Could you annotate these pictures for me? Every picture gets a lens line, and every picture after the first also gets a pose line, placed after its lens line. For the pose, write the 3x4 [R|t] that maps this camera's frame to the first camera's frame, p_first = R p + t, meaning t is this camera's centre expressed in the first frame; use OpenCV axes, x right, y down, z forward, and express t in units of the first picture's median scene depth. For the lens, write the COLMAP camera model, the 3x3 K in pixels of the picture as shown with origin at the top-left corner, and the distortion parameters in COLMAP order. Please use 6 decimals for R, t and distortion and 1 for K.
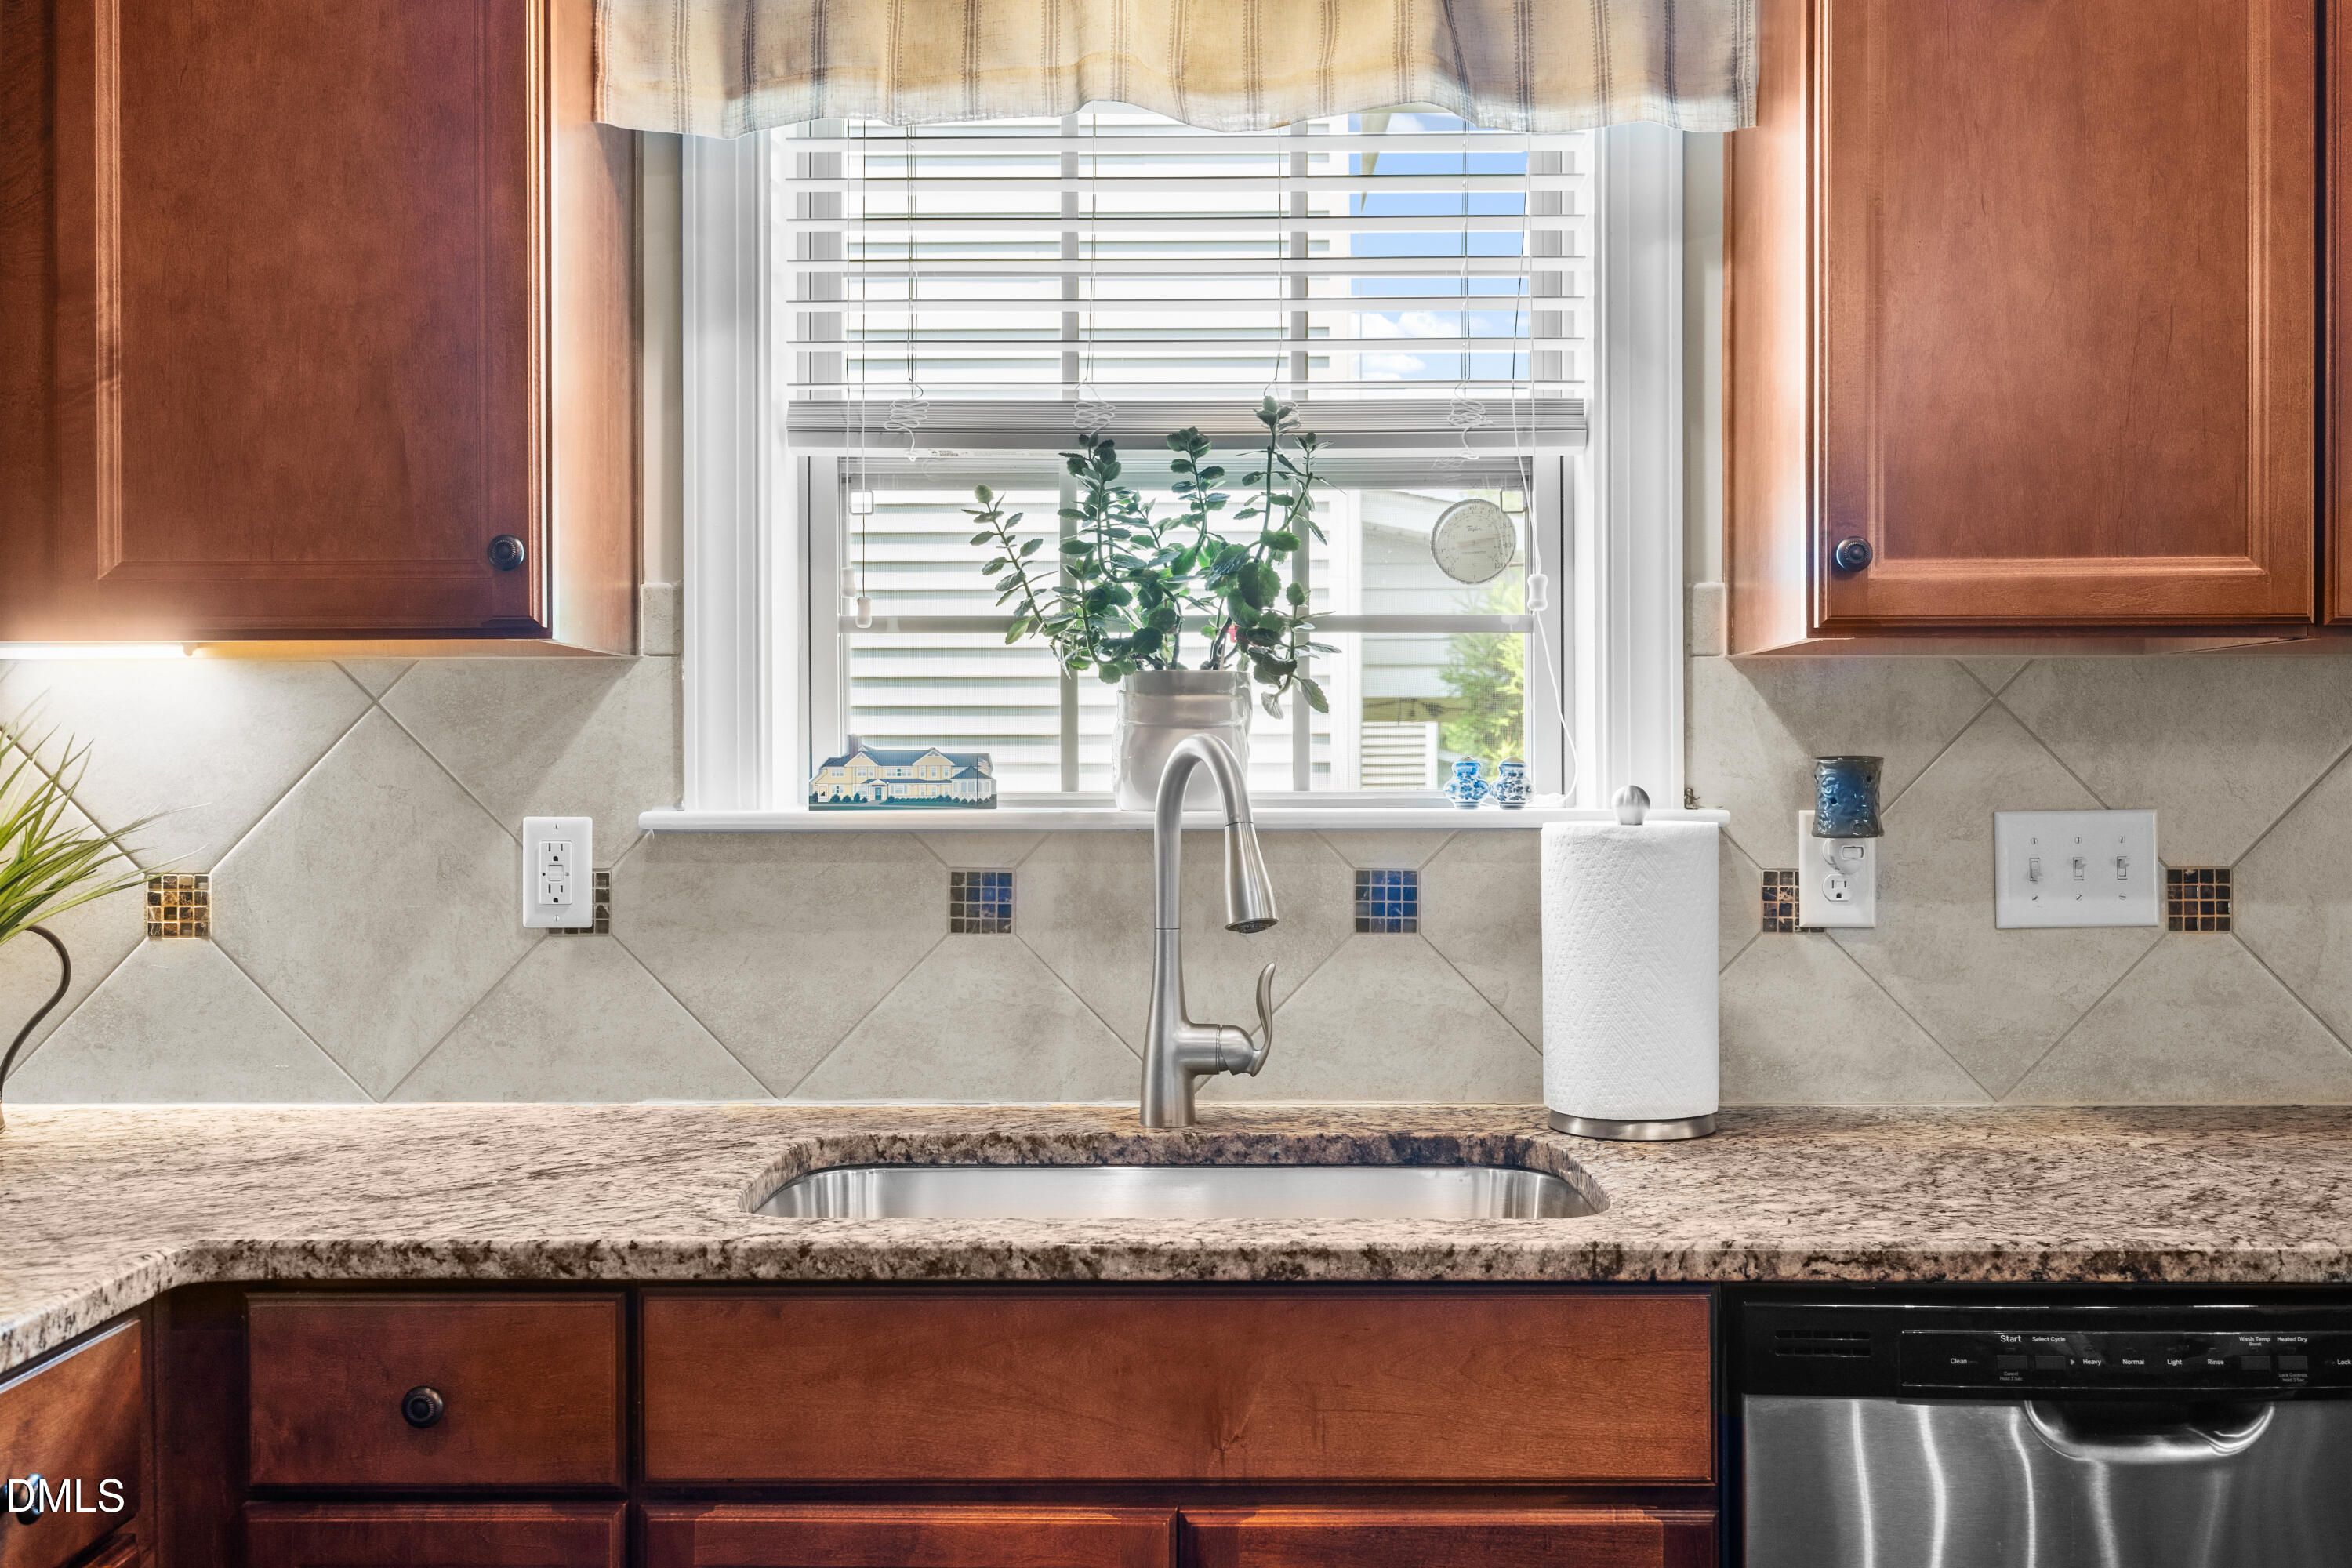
lens RADIAL K [[2156.8, 0, 1176.3], [0, 2156.8, 783.8], [0, 0, 1]] dist [0.007142, 0.000000]
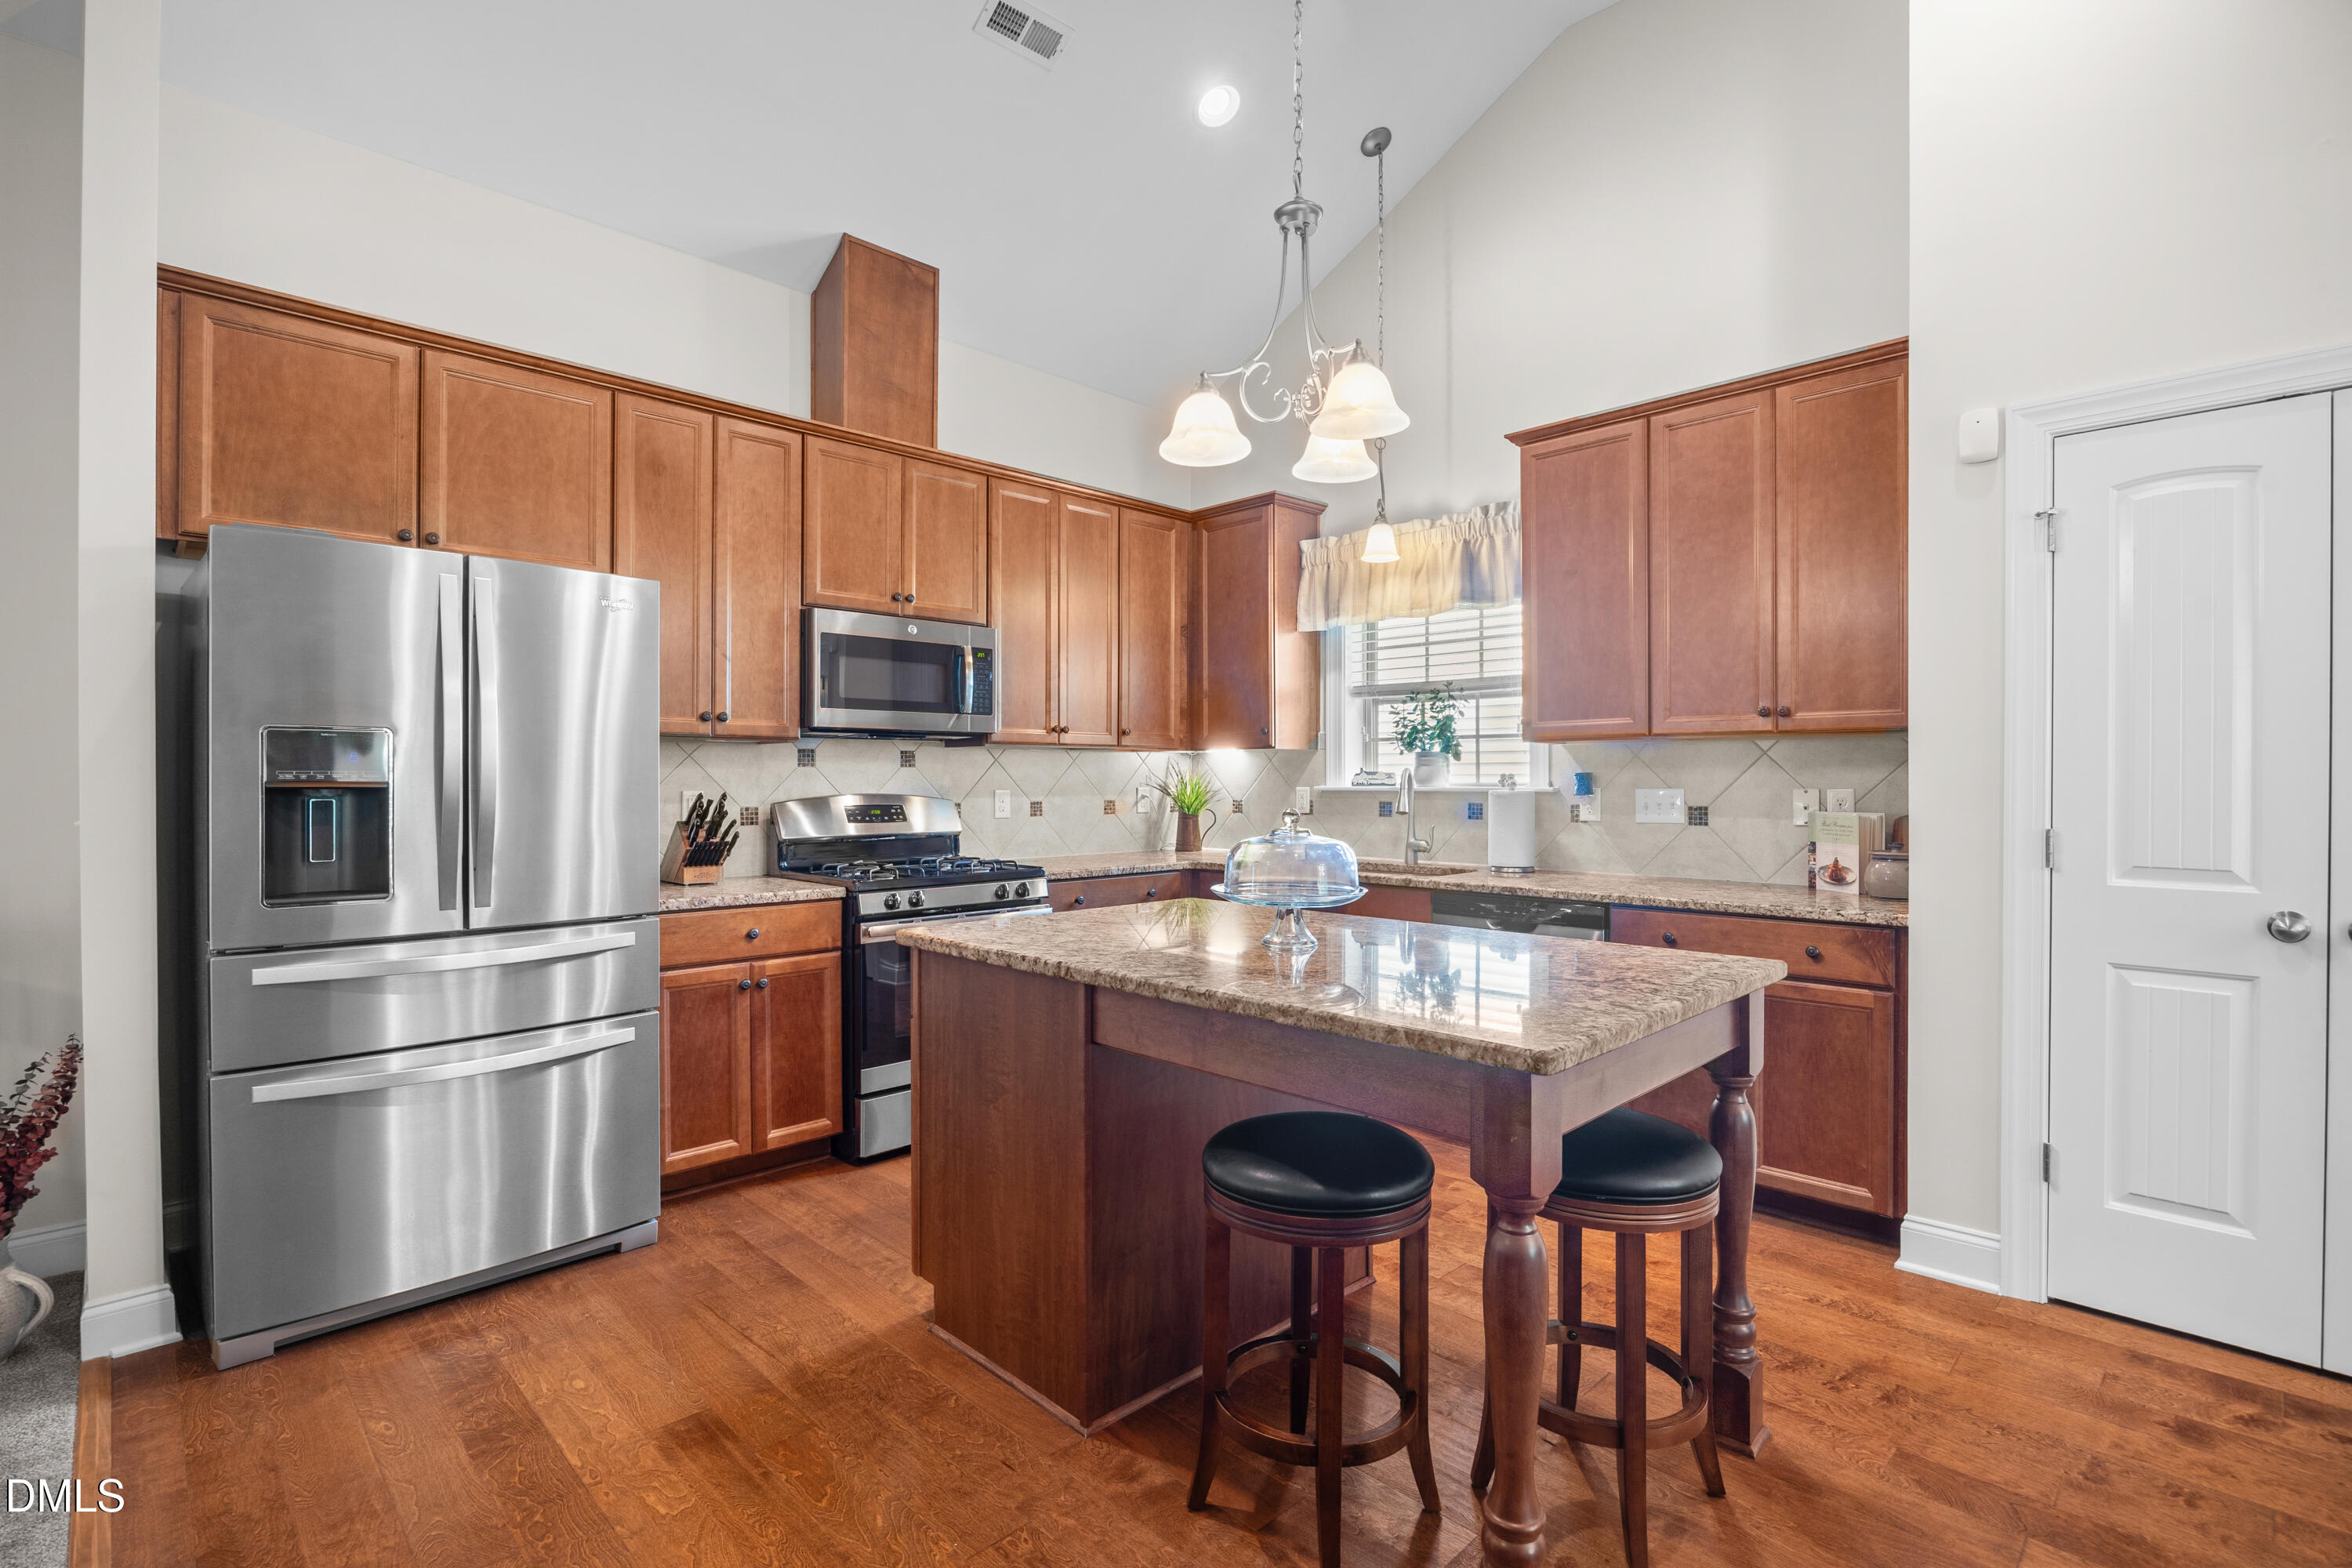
lens RADIAL K [[1114.7, 0, 1179.2], [0, 1114.7, 776.2], [0, 0, 1]] dist [-0.002641, -0.000373]
pose [[0.710917, -0.000352, -0.703275, 1.103251], [-0.004443, 0.999978, -0.004992, 0.005315], [0.703261, 0.006674, 0.710900, -0.755497]]
